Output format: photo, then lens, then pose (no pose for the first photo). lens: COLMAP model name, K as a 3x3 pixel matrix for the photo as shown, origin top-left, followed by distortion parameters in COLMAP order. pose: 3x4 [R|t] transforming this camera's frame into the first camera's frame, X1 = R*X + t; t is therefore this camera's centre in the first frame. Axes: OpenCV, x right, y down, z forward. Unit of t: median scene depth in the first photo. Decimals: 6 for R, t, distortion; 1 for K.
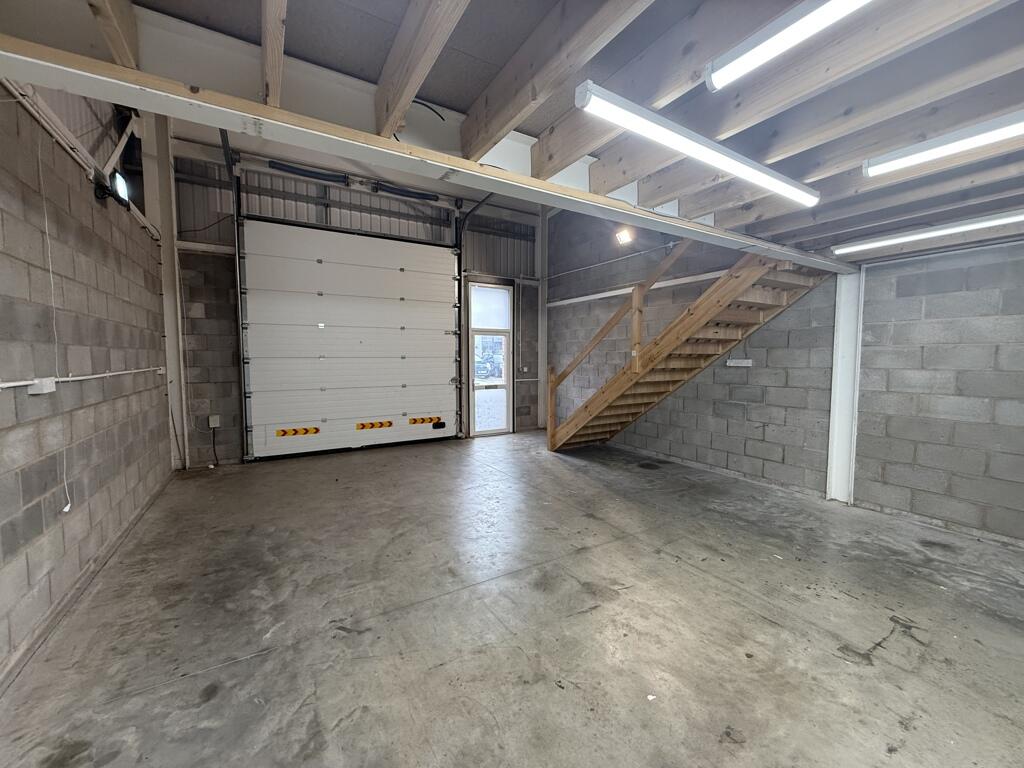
lens RADIAL K [[407.7, 0, 509.1], [0, 407.7, 383.4], [0, 0, 1]] dist [-0.000686, 0.000345]
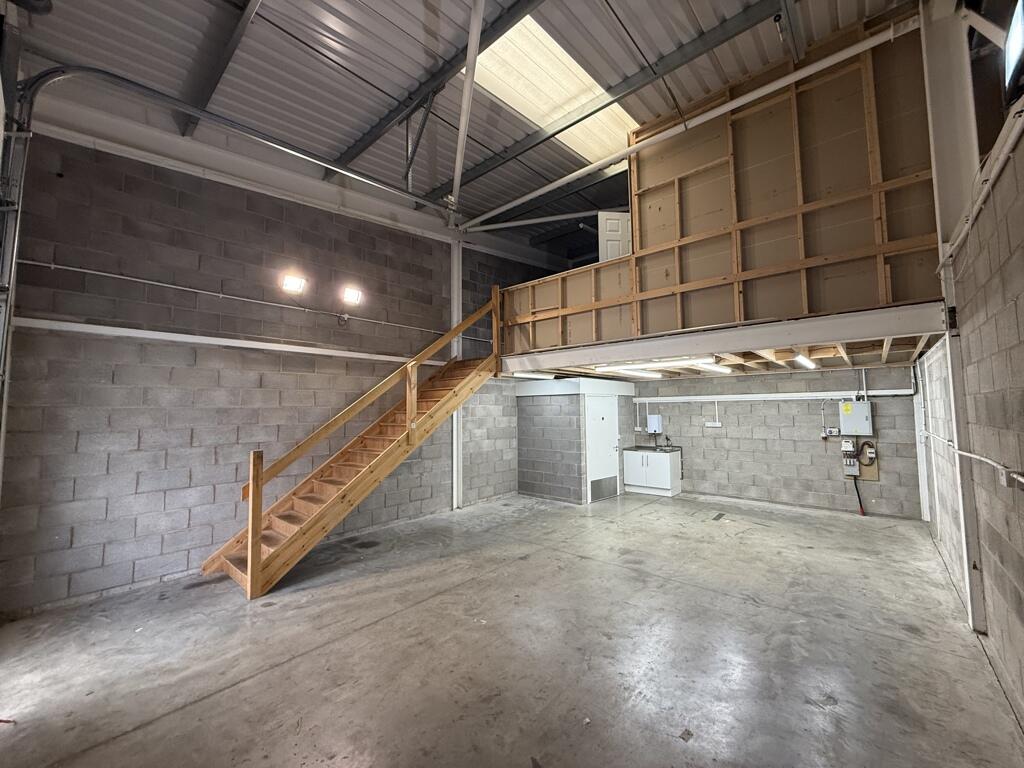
lens RADIAL K [[407.7, 0, 511.2], [0, 407.7, 383.1], [0, 0, 1]] dist [-0.000686, 0.000345]
pose [[-0.301718, 0.067896, 0.950977, -0.697869], [0.074772, 0.996074, -0.047393, -0.103014], [-0.950461, 0.056807, -0.305610, 0.965292]]
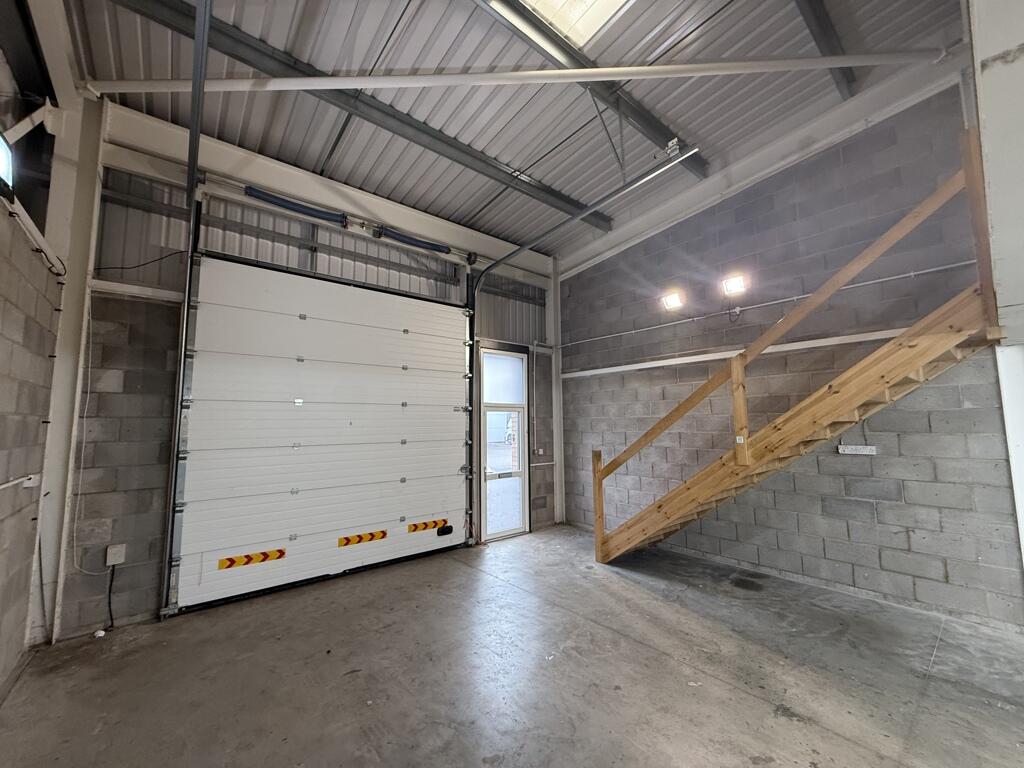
lens RADIAL K [[407.7, 0, 508.8], [0, 407.7, 383.7], [0, 0, 1]] dist [-0.000686, 0.000345]
pose [[0.988887, 0.006606, 0.148522, -0.222581], [0.017849, 0.986511, -0.162719, -0.054717], [-0.147593, 0.163562, 0.975430, 0.258105]]
